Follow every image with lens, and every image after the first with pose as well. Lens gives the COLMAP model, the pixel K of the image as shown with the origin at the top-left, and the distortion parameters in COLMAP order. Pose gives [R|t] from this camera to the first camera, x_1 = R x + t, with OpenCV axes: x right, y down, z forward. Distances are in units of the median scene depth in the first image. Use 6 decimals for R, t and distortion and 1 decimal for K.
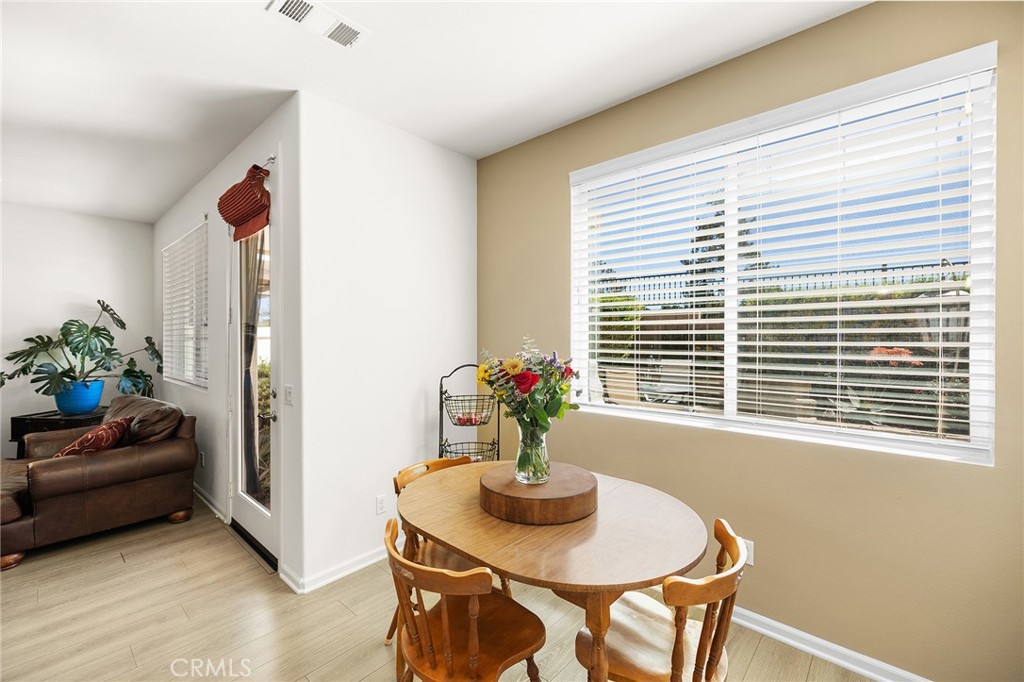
lens RADIAL K [[432.1, 0, 511.8], [0, 432.1, 339.1], [0, 0, 1]] dist [-0.004652, -0.000014]
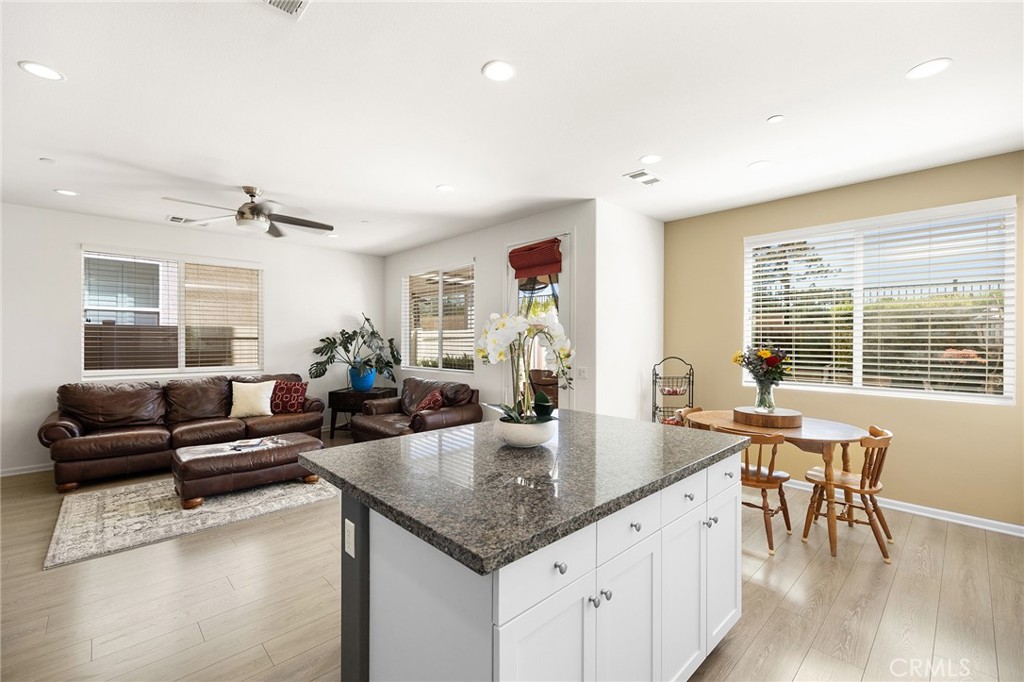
lens RADIAL K [[432.1, 0, 511.5], [0, 432.1, 339.9], [0, 0, 1]] dist [-0.004652, -0.000014]
pose [[0.996365, 0.004617, -0.085065, -0.611438], [-0.004961, 0.999980, -0.003833, 0.004972], [0.085045, 0.004241, 0.996368, -0.698916]]
